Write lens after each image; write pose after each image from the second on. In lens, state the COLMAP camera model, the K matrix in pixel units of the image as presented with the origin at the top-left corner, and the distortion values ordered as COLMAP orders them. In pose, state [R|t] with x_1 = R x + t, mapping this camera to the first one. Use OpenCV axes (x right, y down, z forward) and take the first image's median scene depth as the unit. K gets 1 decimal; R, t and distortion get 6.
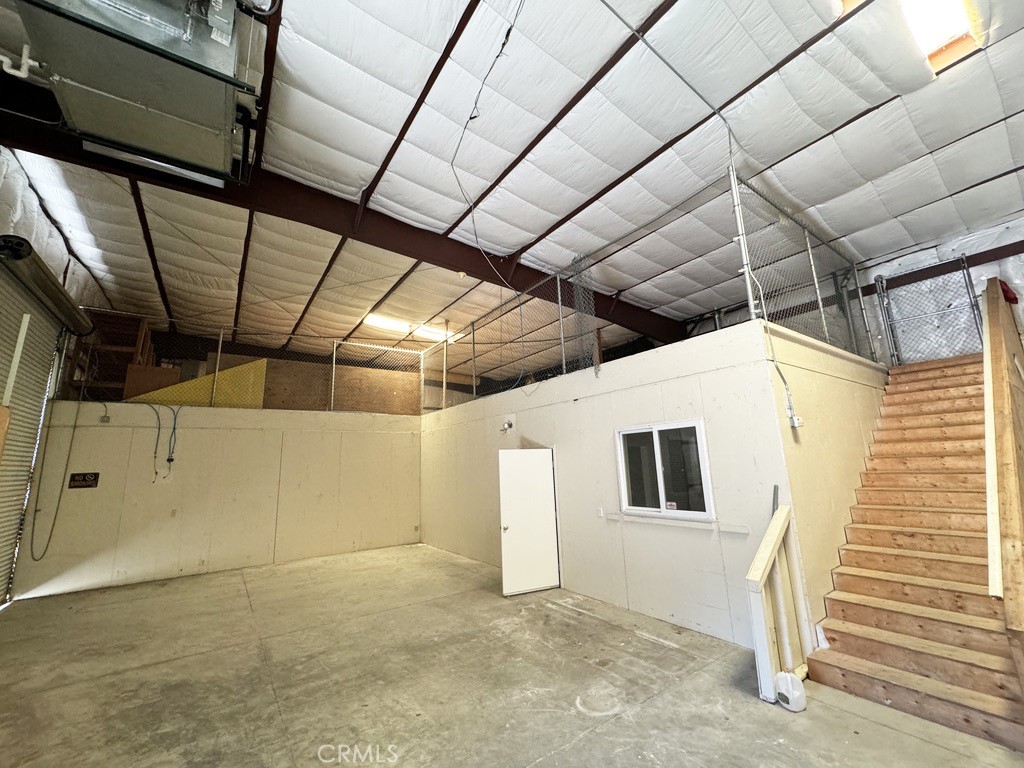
lens RADIAL K [[406.7, 0, 508.8], [0, 406.7, 382.9], [0, 0, 1]] dist [-0.001450, 0.000696]
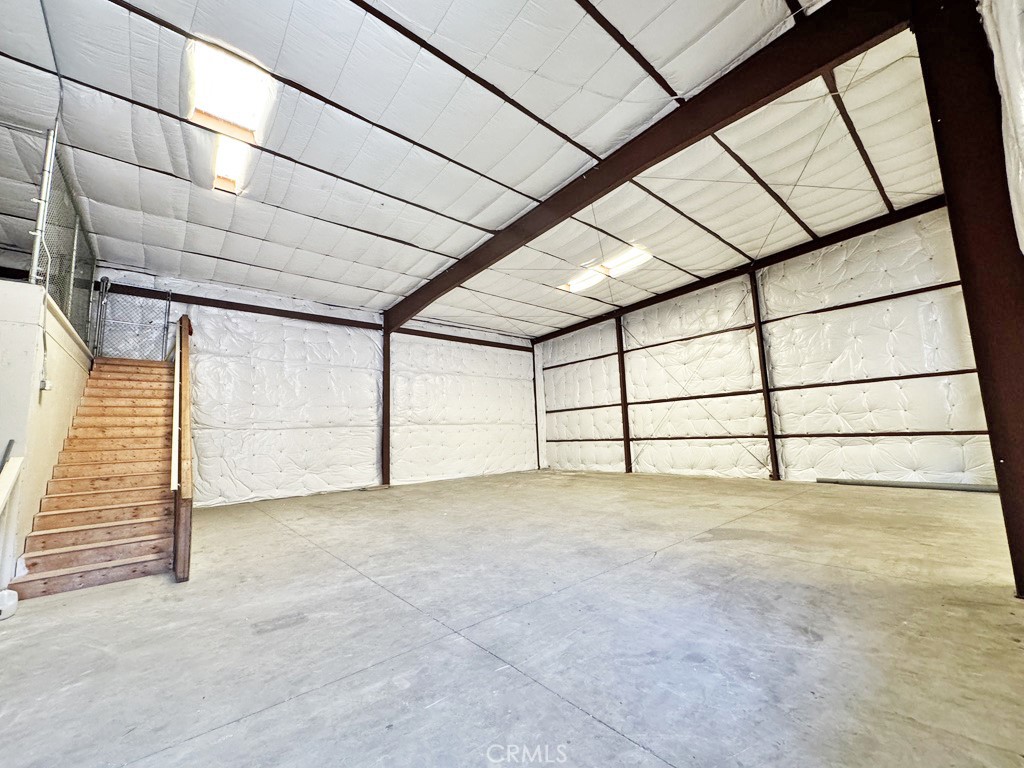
lens RADIAL K [[406.7, 0, 516.4], [0, 406.7, 384.7], [0, 0, 1]] dist [-0.001450, 0.000696]
pose [[-0.100340, 0.158074, 0.982316, -0.384498], [-0.159341, 0.972002, -0.172690, 0.058946], [-0.982111, -0.173851, -0.072343, -0.140397]]
